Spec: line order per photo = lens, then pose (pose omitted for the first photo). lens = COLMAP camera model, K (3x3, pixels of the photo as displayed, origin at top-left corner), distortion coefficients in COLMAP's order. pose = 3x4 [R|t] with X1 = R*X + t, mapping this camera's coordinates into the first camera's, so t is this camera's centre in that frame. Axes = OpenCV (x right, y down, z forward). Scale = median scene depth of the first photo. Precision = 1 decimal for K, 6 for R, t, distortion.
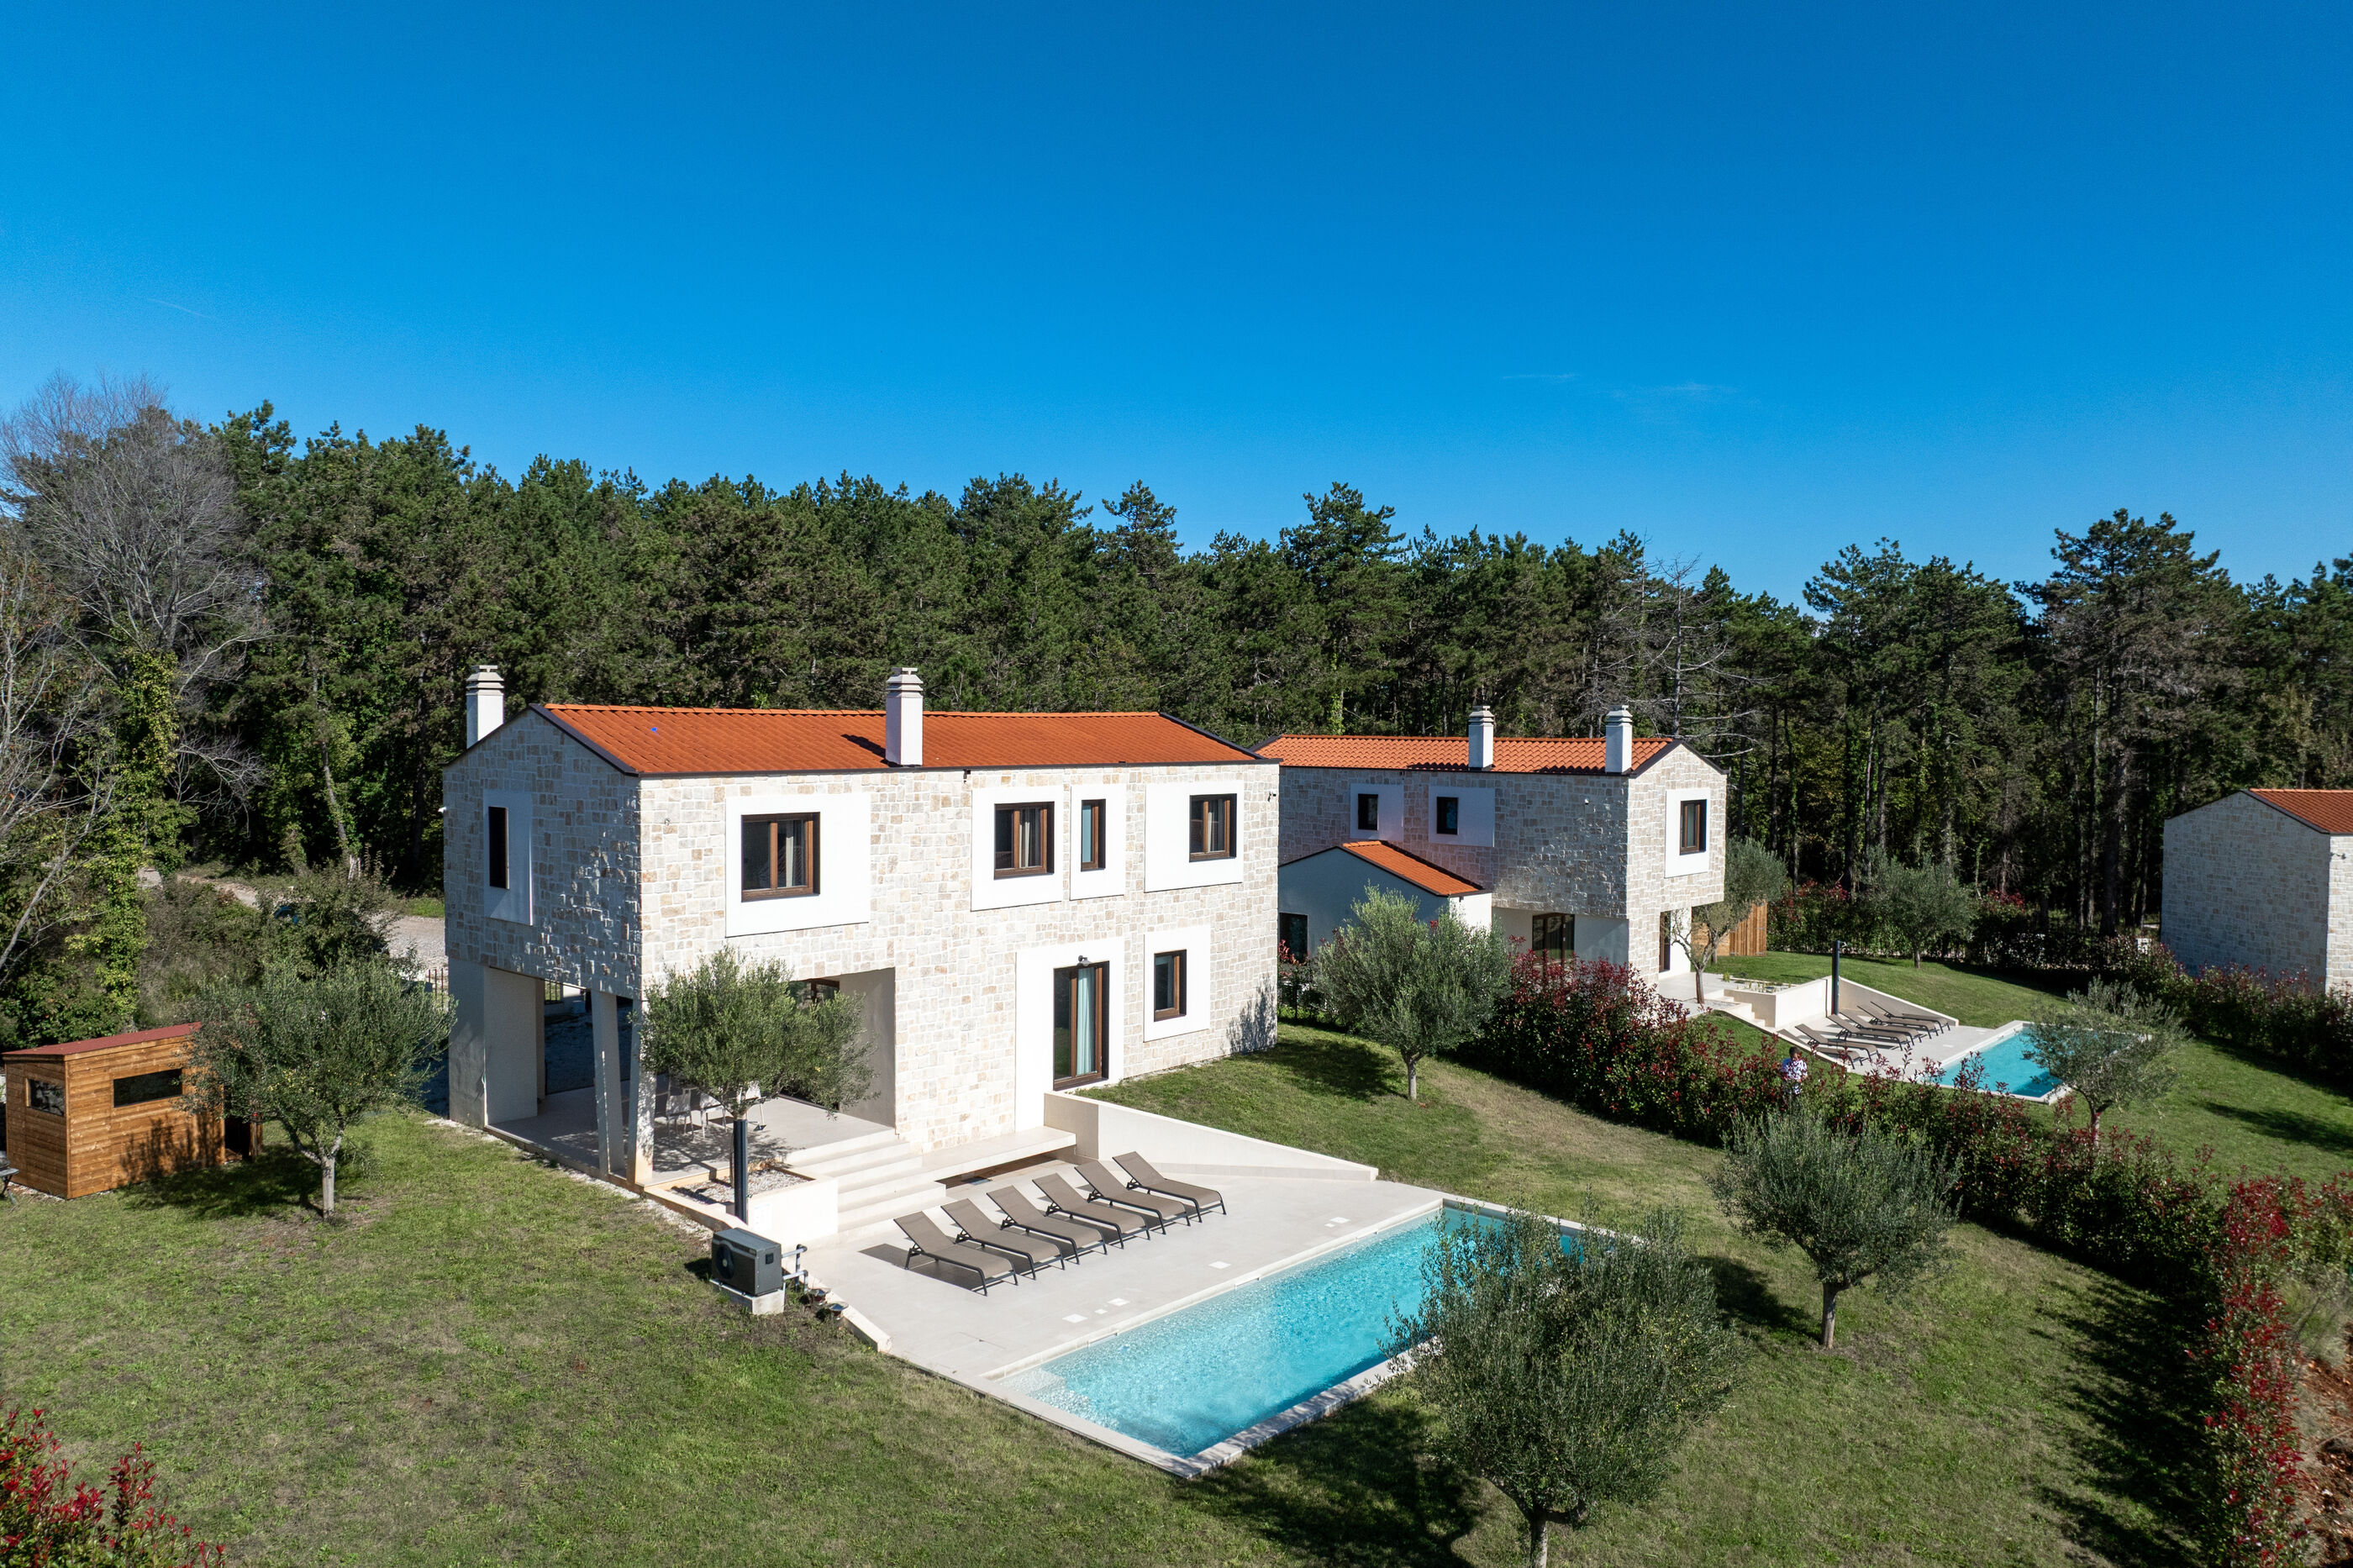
lens RADIAL K [[1655.2, 0, 1176.5], [0, 1655.2, 784.0], [0, 0, 1]] dist [-0.036922, 0.000294]
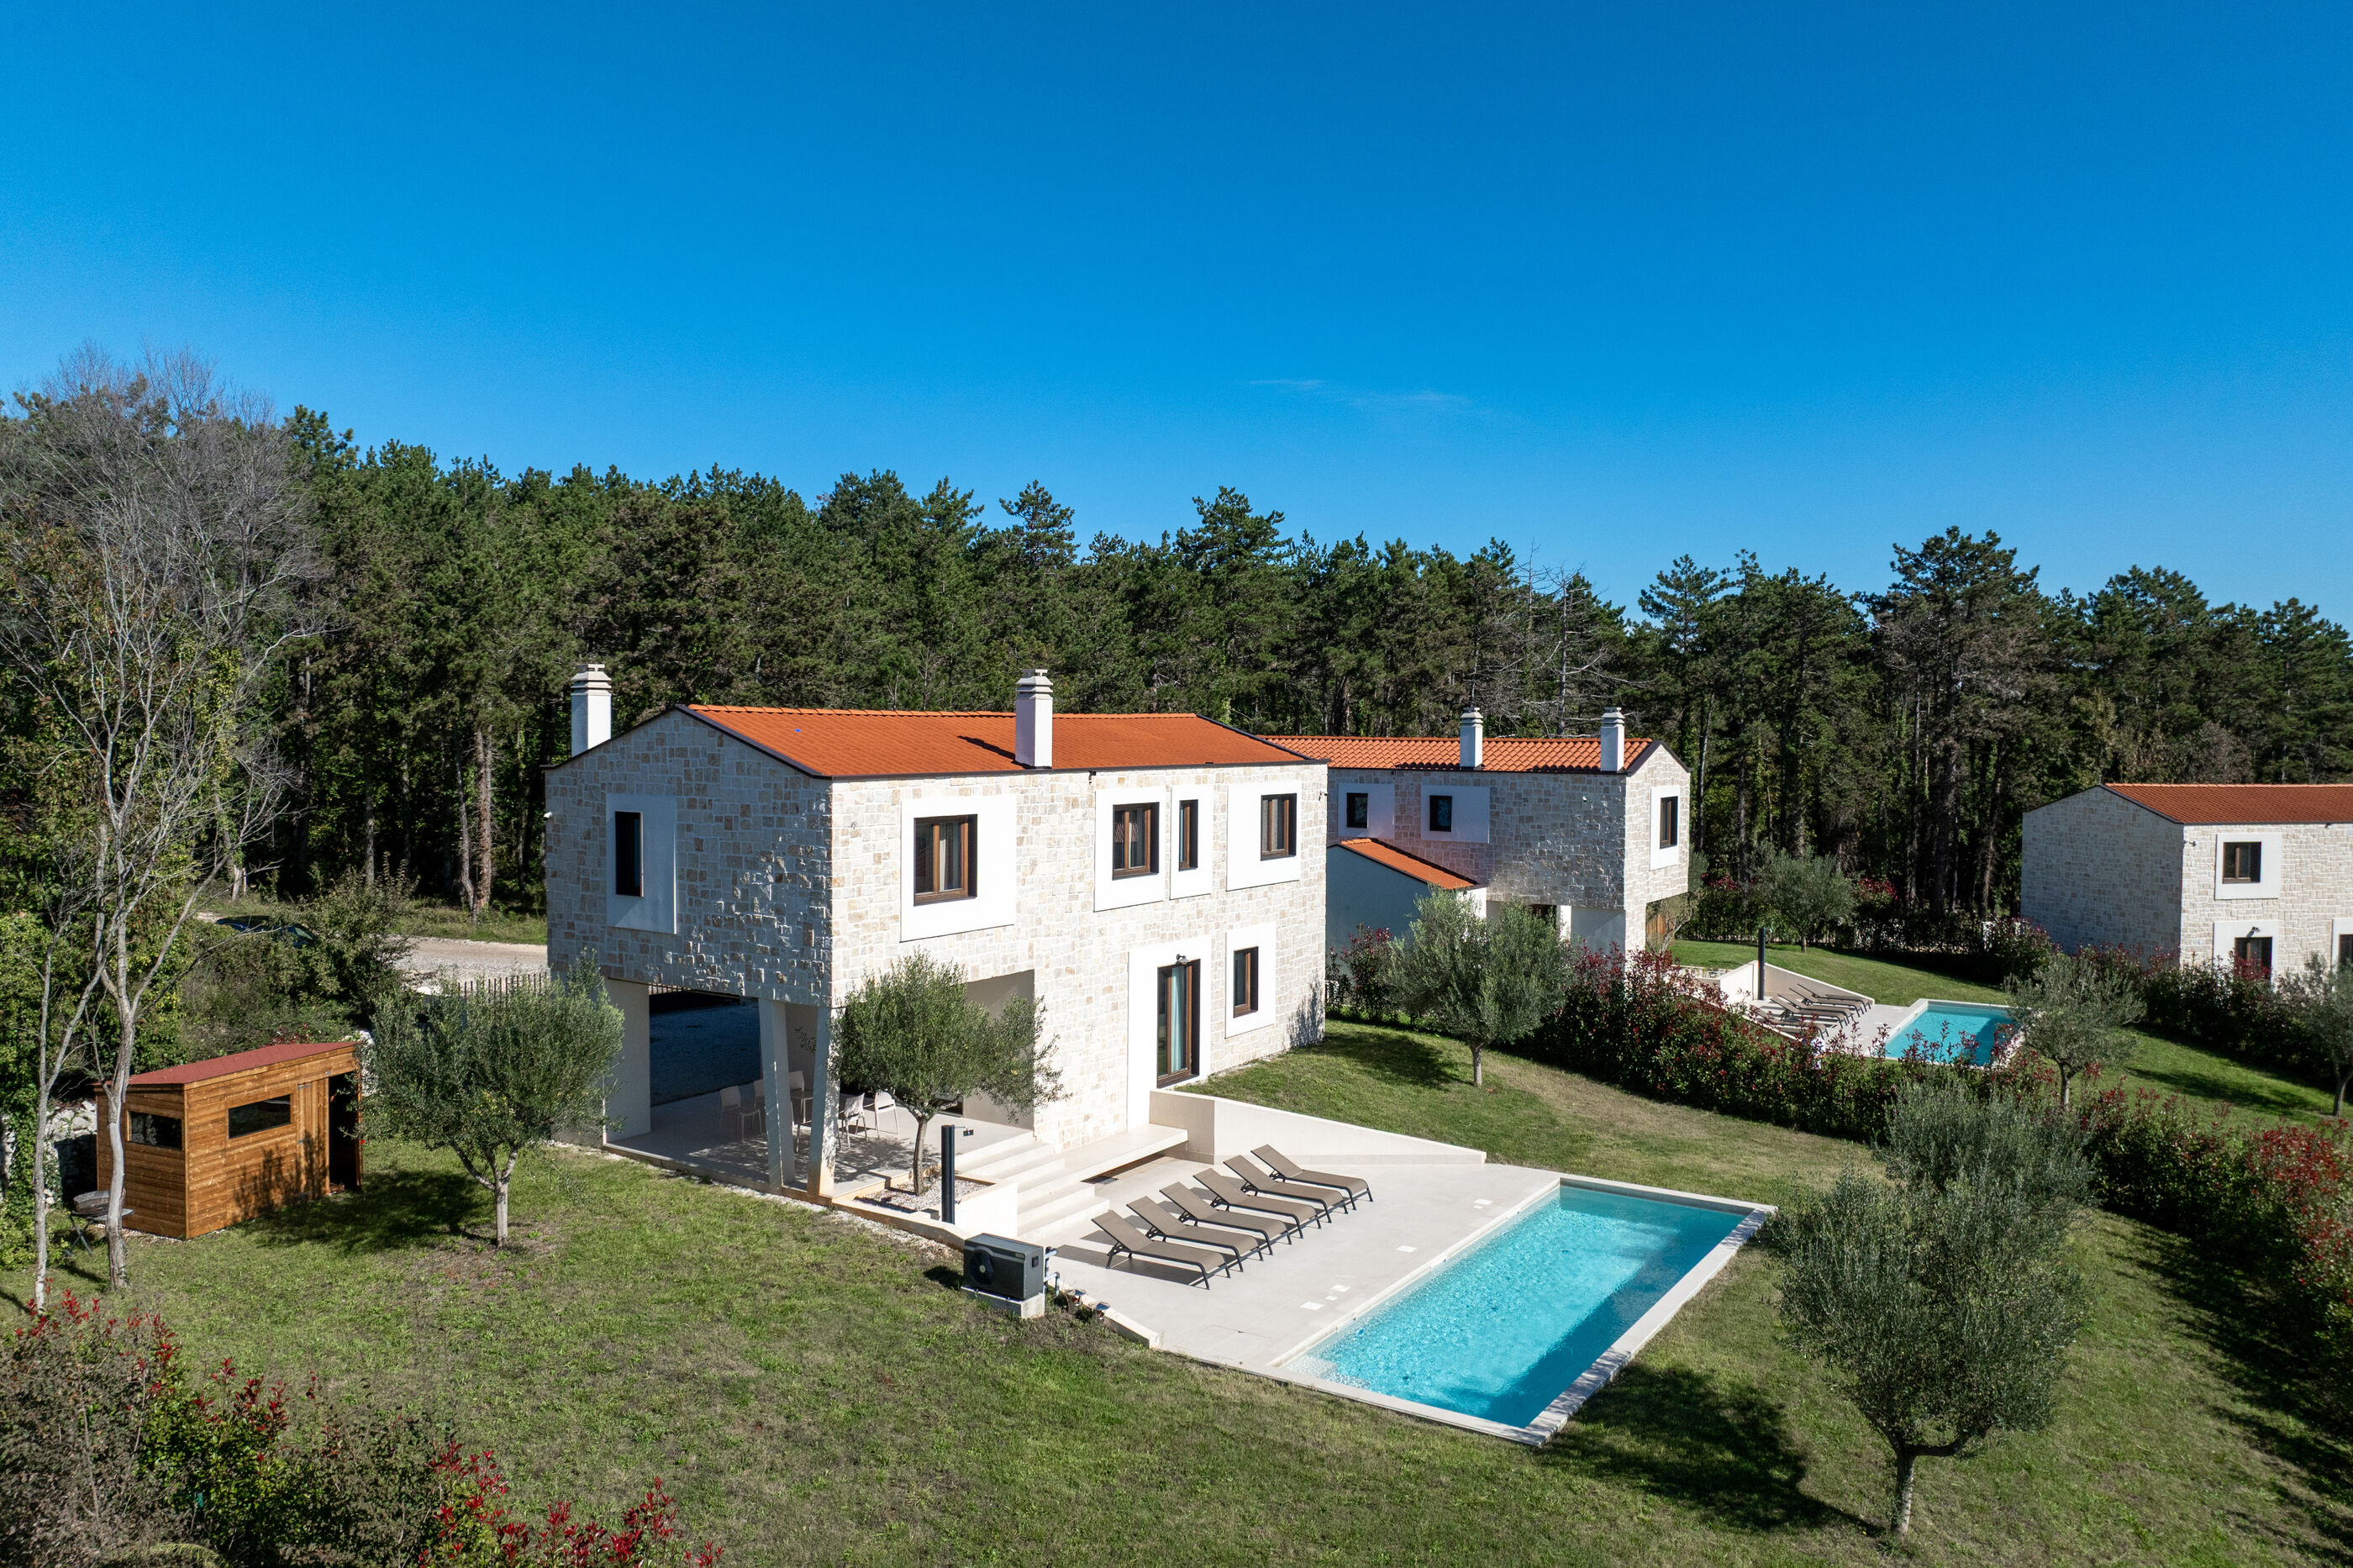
lens RADIAL K [[1655.2, 0, 1176.5], [0, 1655.2, 784.0], [0, 0, 1]] dist [-0.036922, 0.000294]
pose [[0.988502, -0.004941, 0.151125, -0.214203], [0.004890, 0.999988, 0.000706, -0.001197], [-0.151127, 0.000042, 0.988514, -0.000721]]
